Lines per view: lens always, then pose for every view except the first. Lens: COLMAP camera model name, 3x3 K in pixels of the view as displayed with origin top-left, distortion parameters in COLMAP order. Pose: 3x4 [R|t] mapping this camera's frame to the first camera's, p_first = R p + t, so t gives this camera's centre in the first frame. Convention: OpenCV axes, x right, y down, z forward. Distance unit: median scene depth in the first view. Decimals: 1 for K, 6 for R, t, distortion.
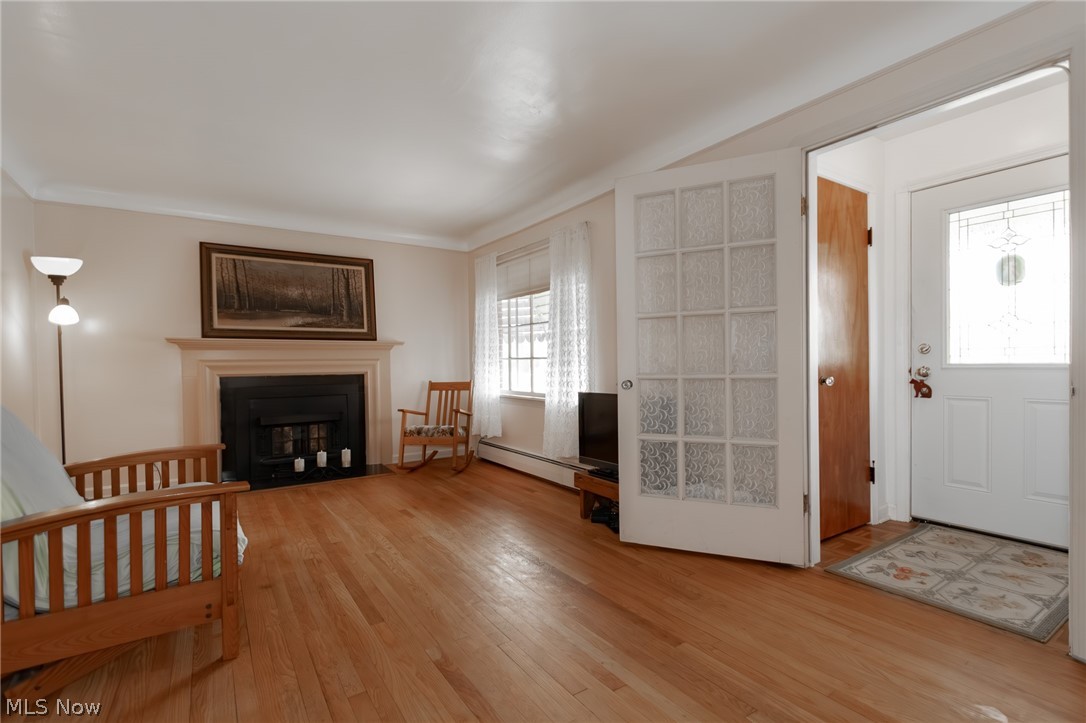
lens RADIAL K [[516.4, 0, 541.4], [0, 516.4, 365.6], [0, 0, 1]] dist [-0.000331, -0.000918]
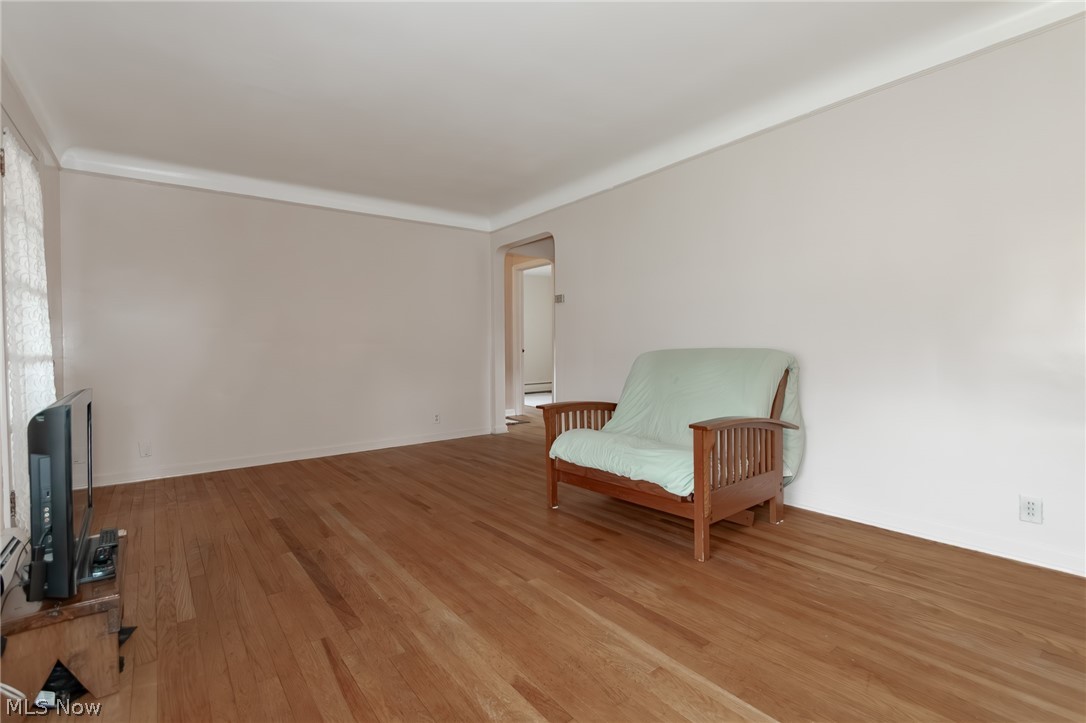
lens RADIAL K [[507.0, 0, 541.4], [0, 507.0, 358.8], [0, 0, 1]] dist [0.002258, 0.000271]
pose [[-0.997345, 0.021052, -0.069707, -0.188792], [0.019152, 0.999429, 0.027820, 0.011143], [0.070253, 0.026411, -0.997179, 1.093904]]
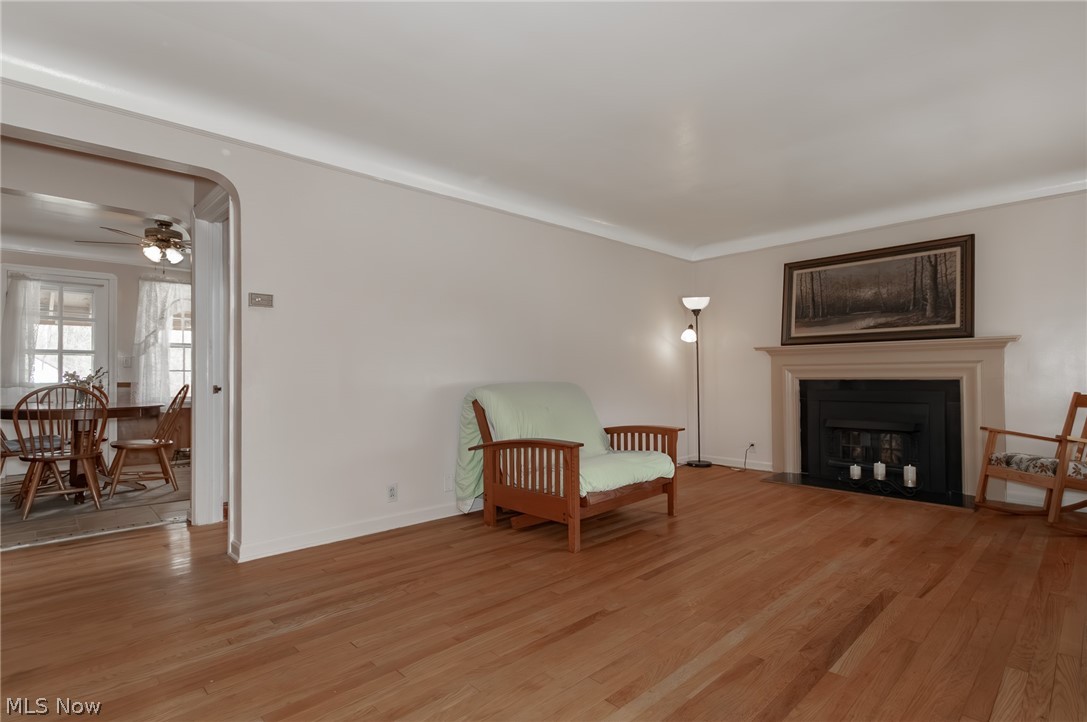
lens RADIAL K [[516.9, 0, 541.9], [0, 516.9, 365.1], [0, 0, 1]] dist [-0.000331, -0.000918]
pose [[0.163810, -0.012448, -0.986413, 0.392821], [-0.000571, 0.999919, -0.012713, 0.004881], [0.986492, 0.002646, 0.163790, 0.263063]]
